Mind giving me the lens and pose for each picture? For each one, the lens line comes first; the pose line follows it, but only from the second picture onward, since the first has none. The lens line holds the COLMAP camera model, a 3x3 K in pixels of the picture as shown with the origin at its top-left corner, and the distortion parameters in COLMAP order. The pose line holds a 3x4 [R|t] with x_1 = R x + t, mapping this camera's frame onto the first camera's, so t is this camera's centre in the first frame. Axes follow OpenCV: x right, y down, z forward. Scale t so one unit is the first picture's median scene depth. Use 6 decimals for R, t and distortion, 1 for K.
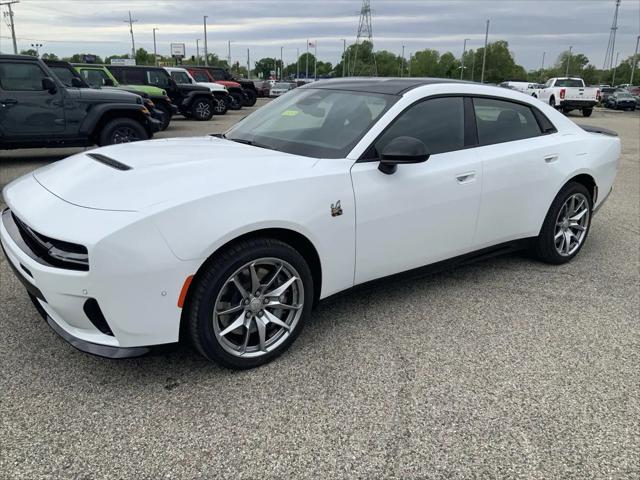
lens RADIAL K [[525.3, 0, 310.5], [0, 525.3, 241.0], [0, 0, 1]] dist [0.044996, -0.095312]
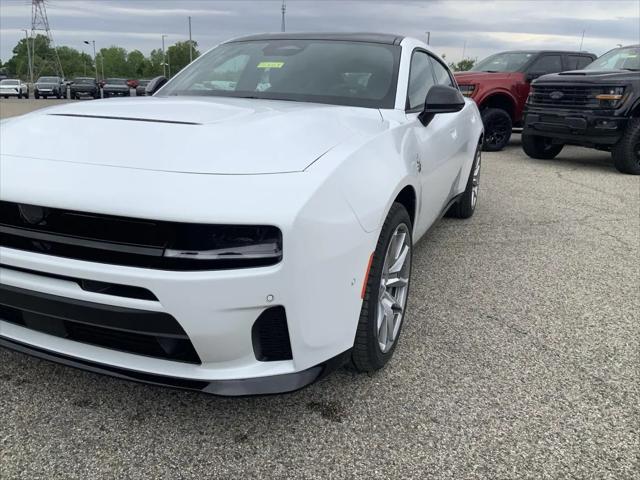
lens RADIAL K [[525.3, 0, 310.5], [0, 525.3, 241.0], [0, 0, 1]] dist [0.044996, -0.095312]
pose [[0.855736, -0.140685, 0.497919, -0.516441], [0.139665, 0.989410, 0.039521, 0.006480], [-0.498206, 0.035722, 0.866323, 0.311516]]
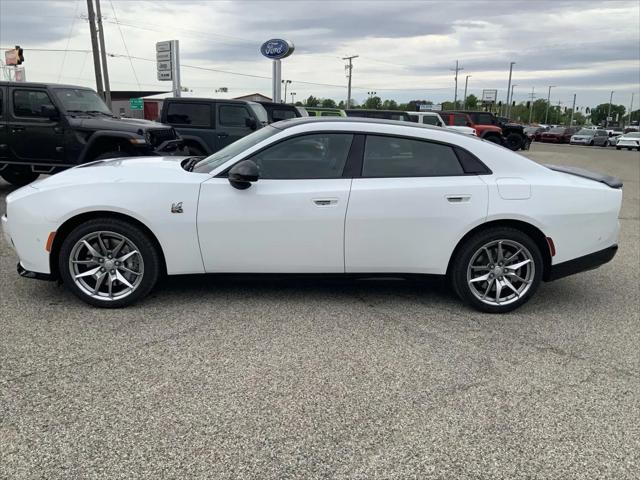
lens RADIAL K [[515.4, 0, 297.4], [0, 515.4, 228.4], [0, 0, 1]] dist [0.051166, -0.106797]
pose [[0.841816, 0.124761, -0.525148, 0.954296], [-0.175040, 0.983441, -0.046951, -0.000959], [0.510595, 0.131446, 0.849715, 0.030561]]
